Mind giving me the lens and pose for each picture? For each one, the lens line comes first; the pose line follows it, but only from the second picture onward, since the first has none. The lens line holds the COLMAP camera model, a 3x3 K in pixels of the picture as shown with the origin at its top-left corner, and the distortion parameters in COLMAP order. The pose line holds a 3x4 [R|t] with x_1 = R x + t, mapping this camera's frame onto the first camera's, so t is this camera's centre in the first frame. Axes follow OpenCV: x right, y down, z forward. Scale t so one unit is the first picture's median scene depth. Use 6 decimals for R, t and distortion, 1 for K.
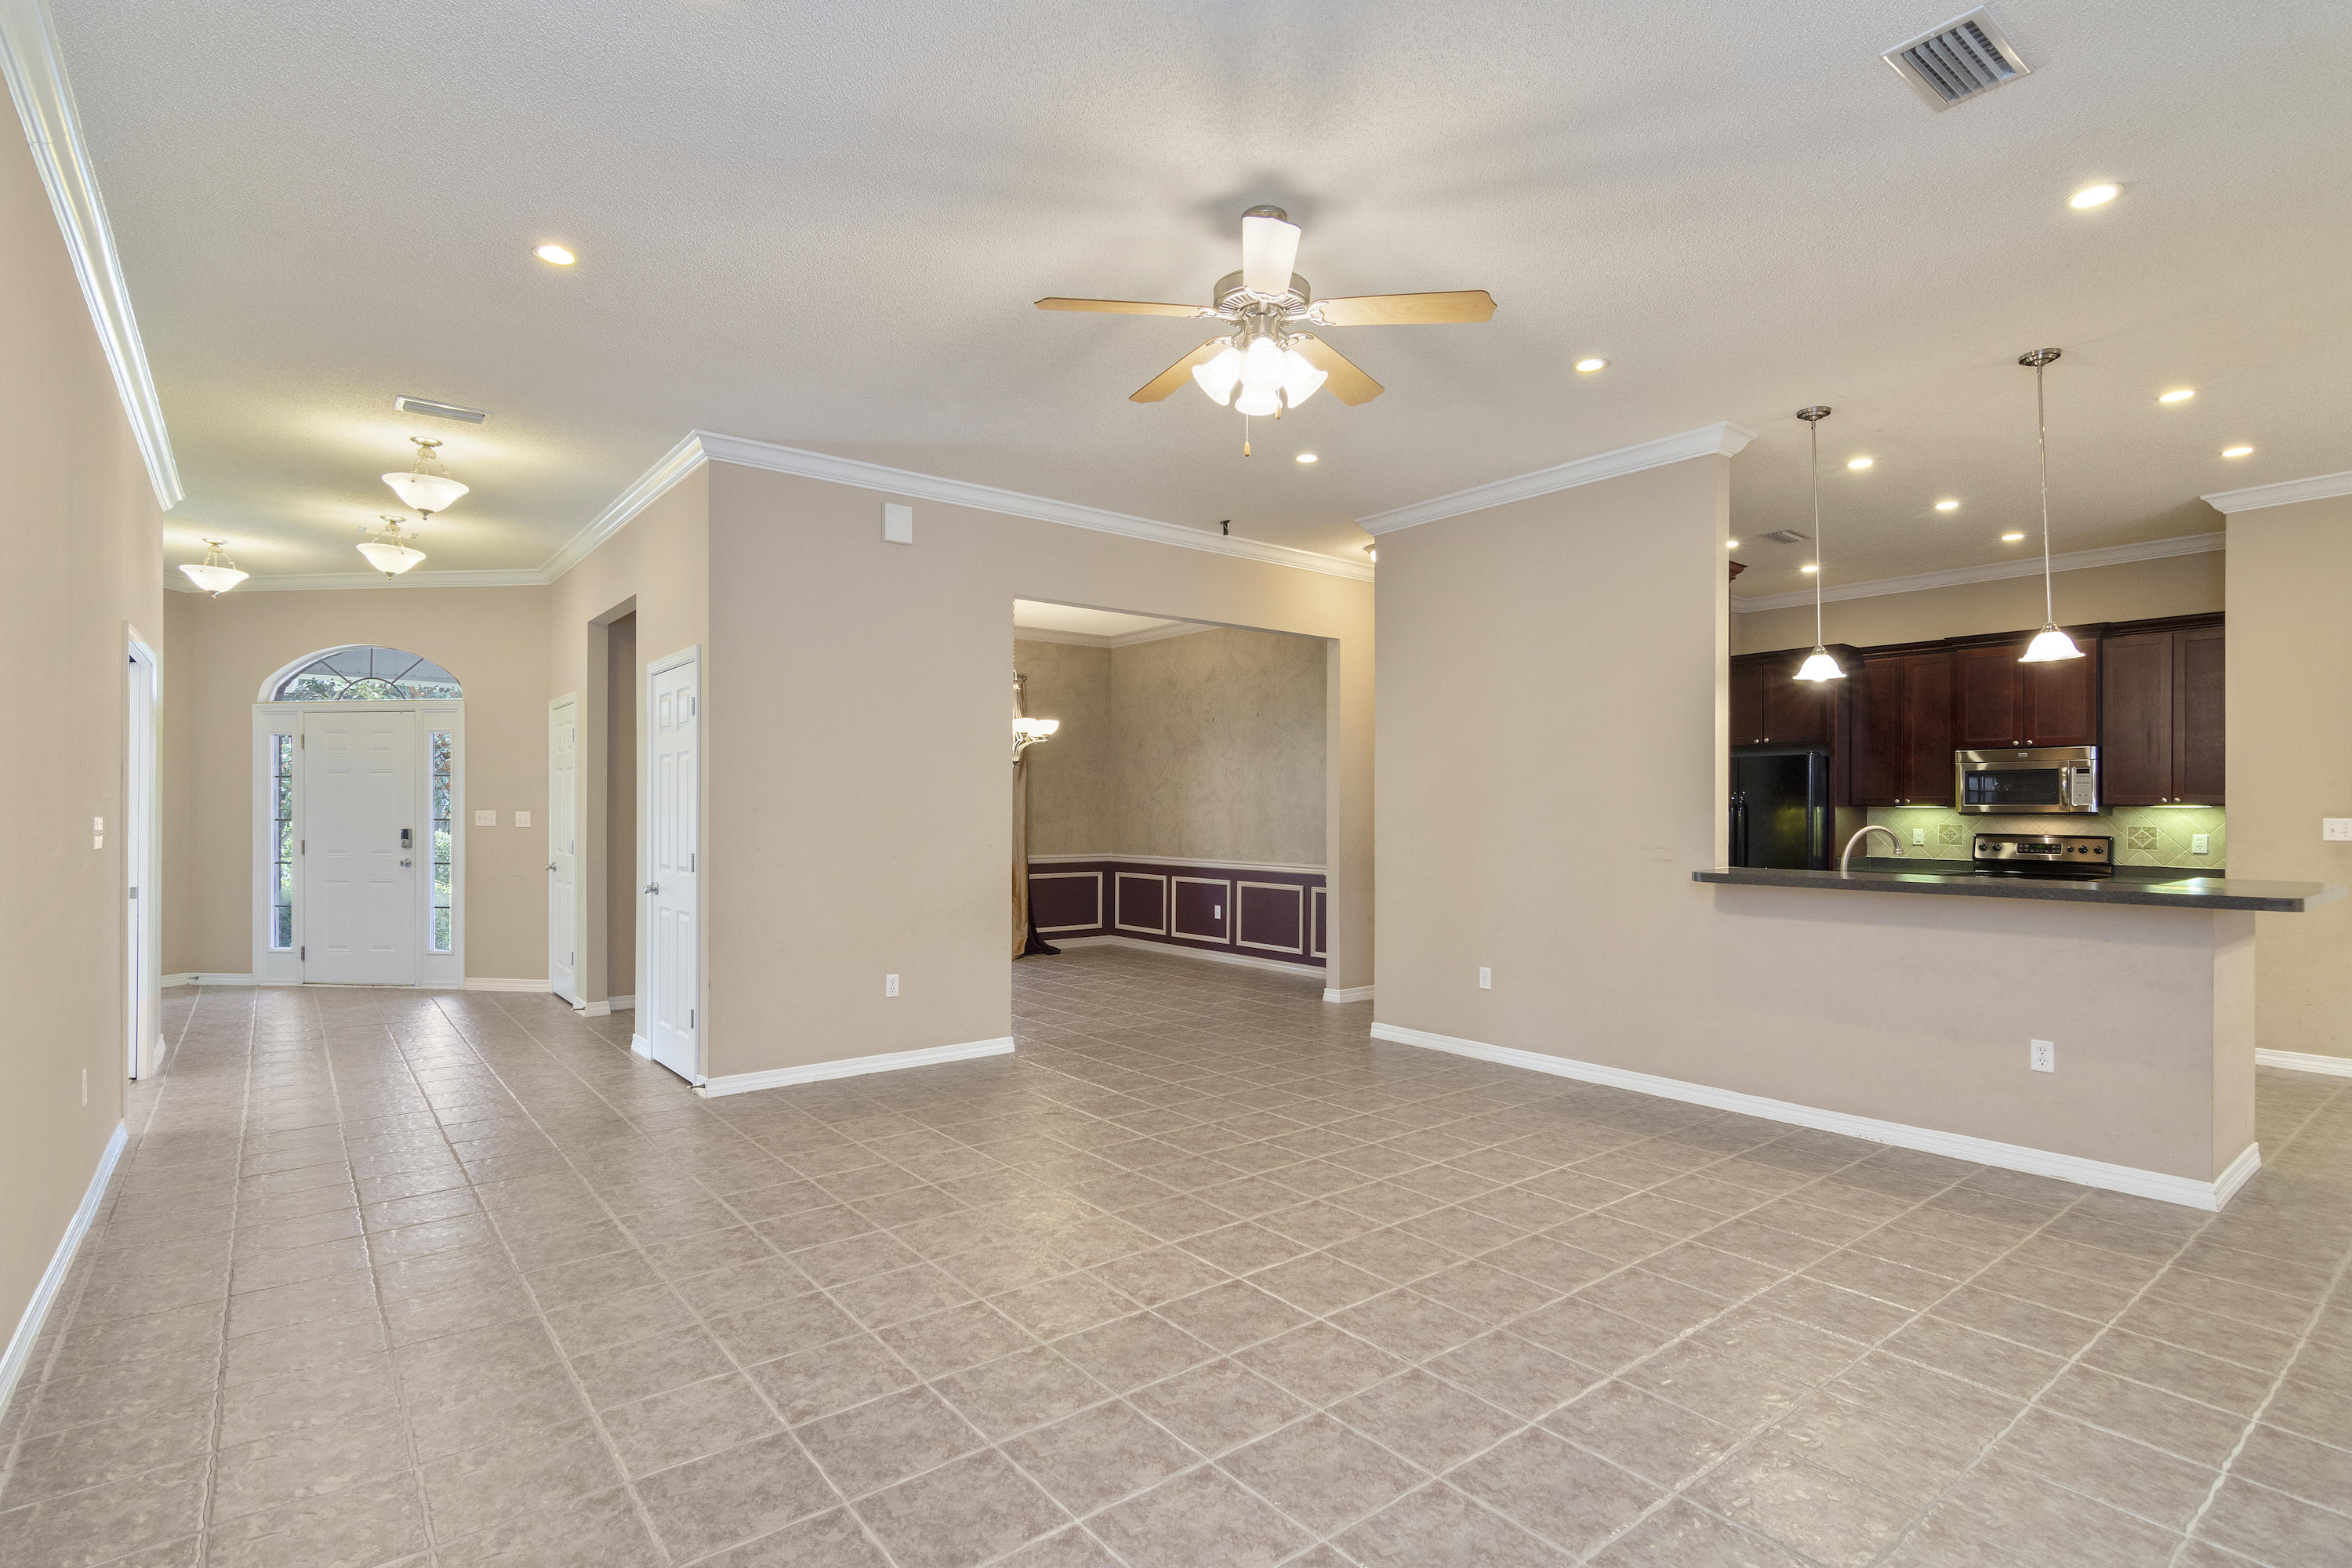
lens RADIAL K [[1140.0, 0, 1173.8], [0, 1140.0, 812.5], [0, 0, 1]] dist [-0.003100, 0.002318]
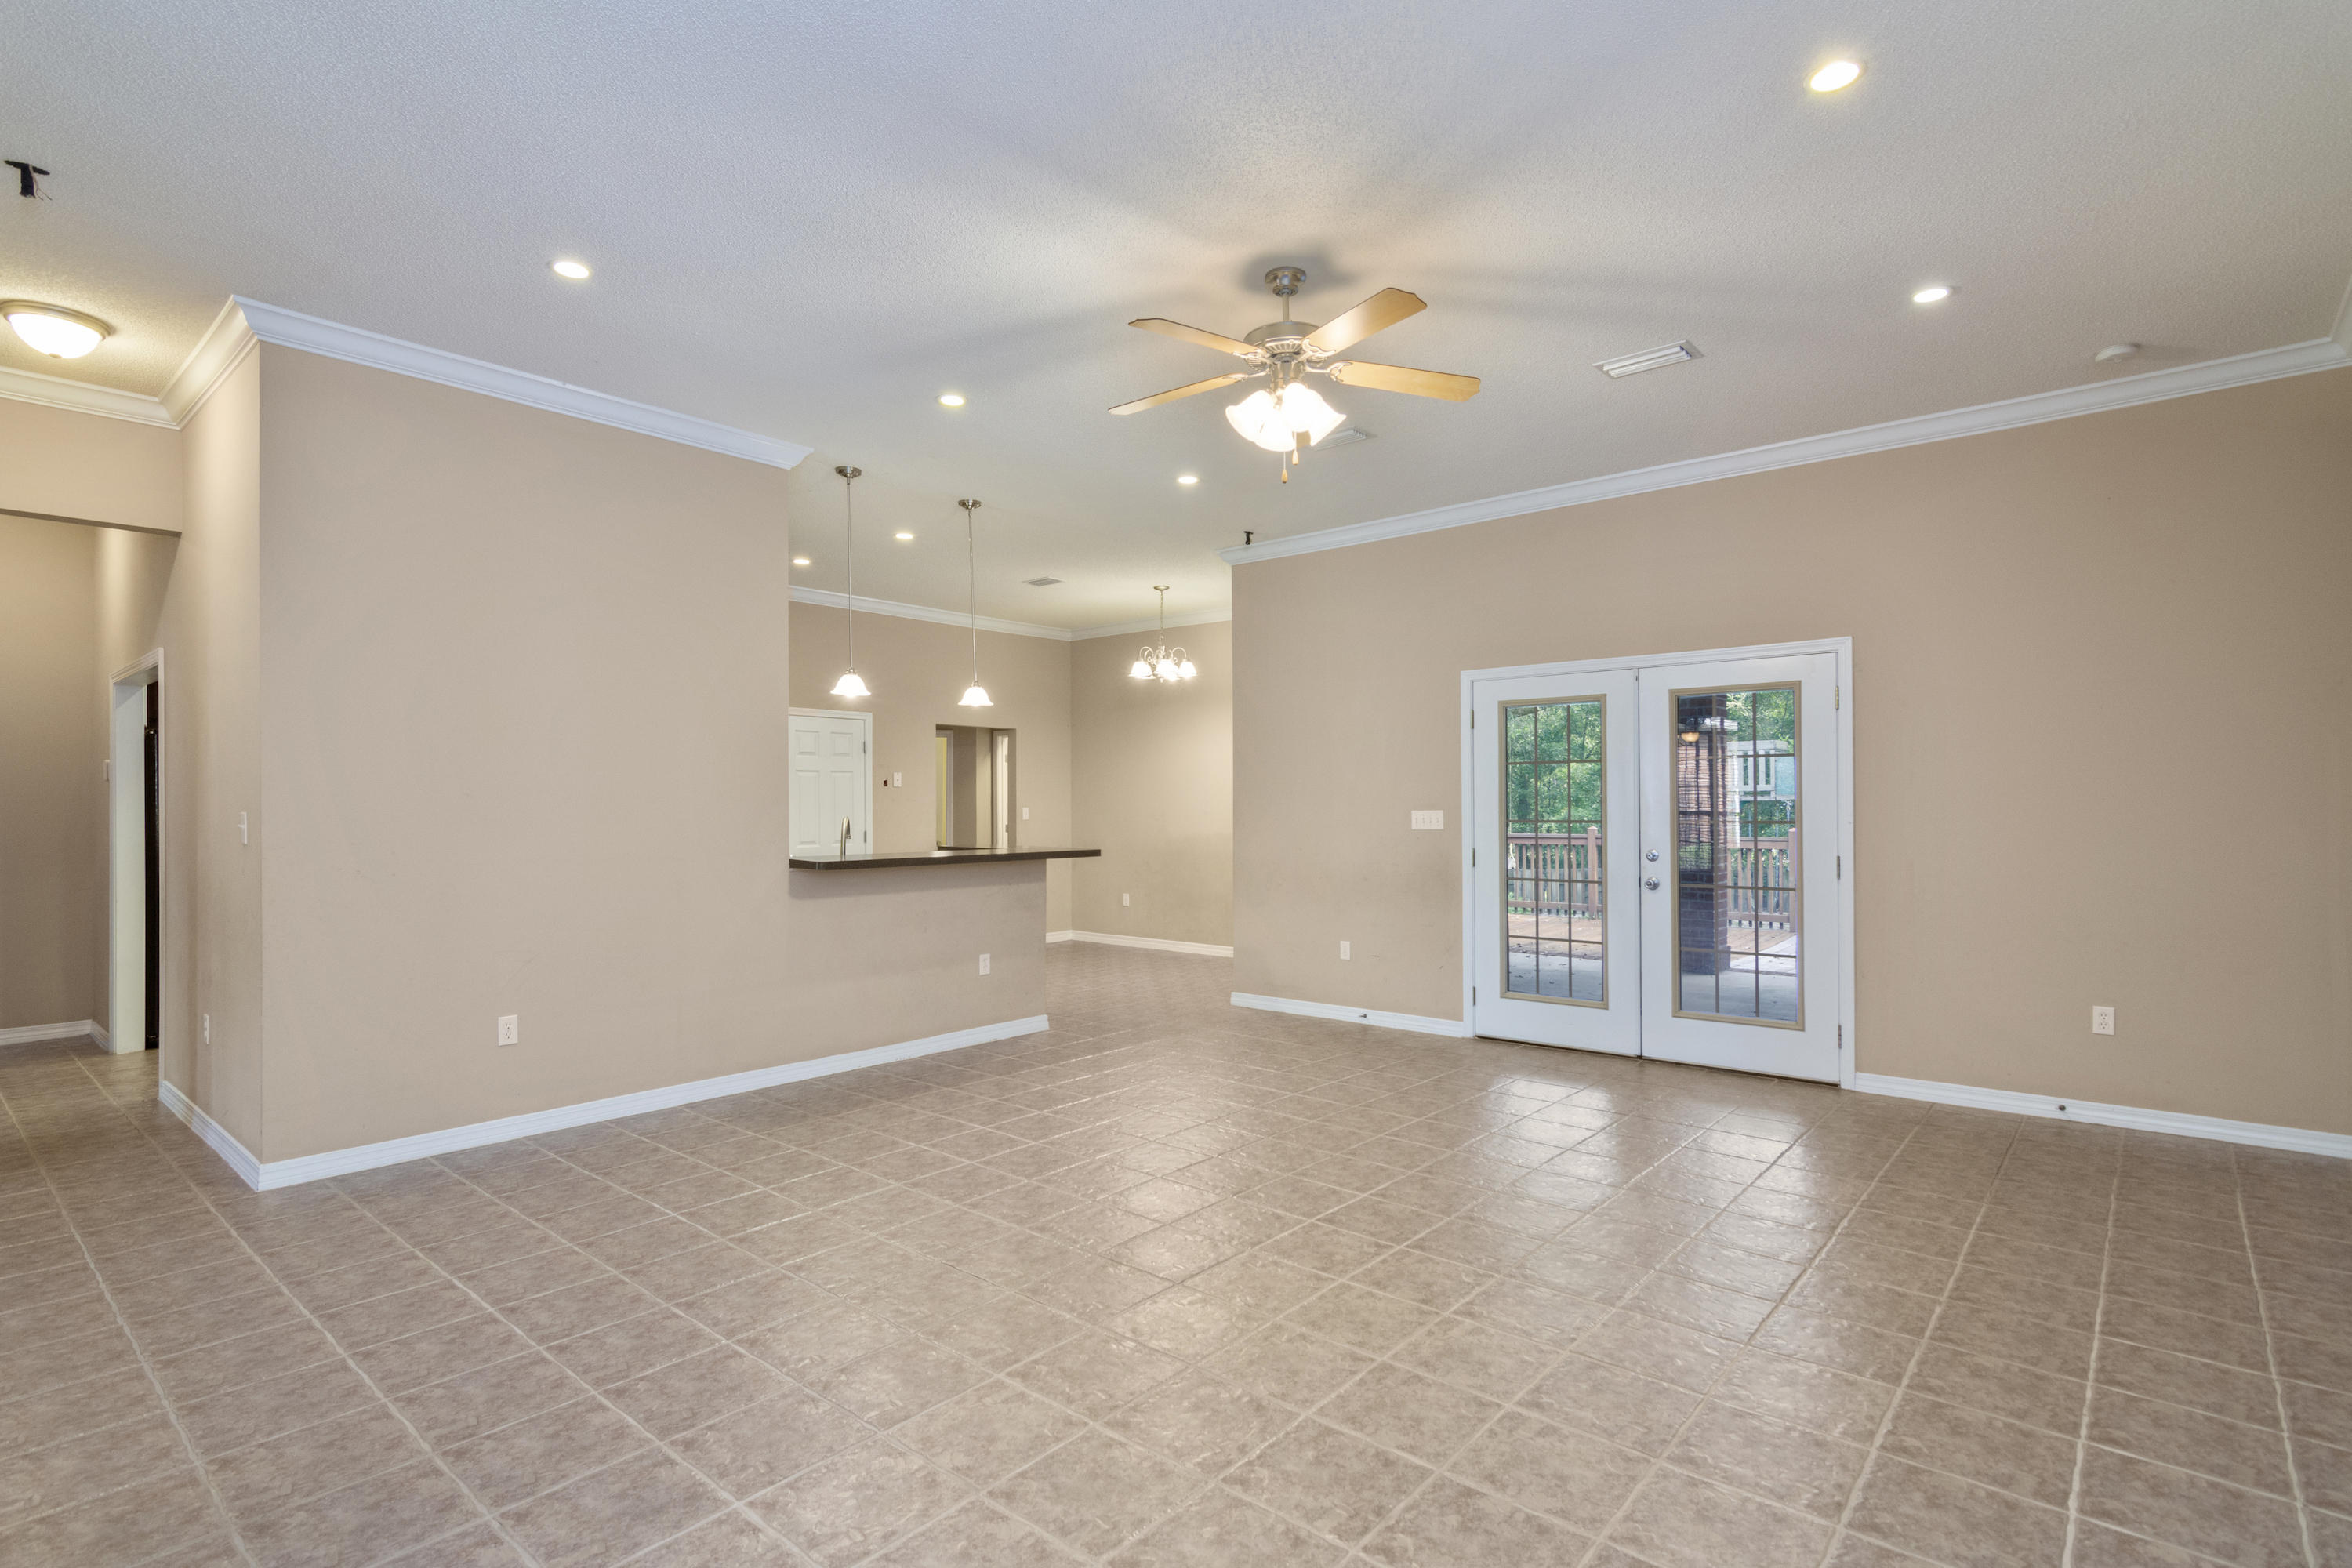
lens RADIAL K [[1140.0, 0, 1173.8], [0, 1140.0, 812.5], [0, 0, 1]] dist [-0.003100, 0.002318]
pose [[-0.190031, -0.008711, 0.981739, -0.790980], [0.003058, 0.999951, 0.009465, -0.004385], [-0.981773, 0.004800, -0.189995, 1.045031]]
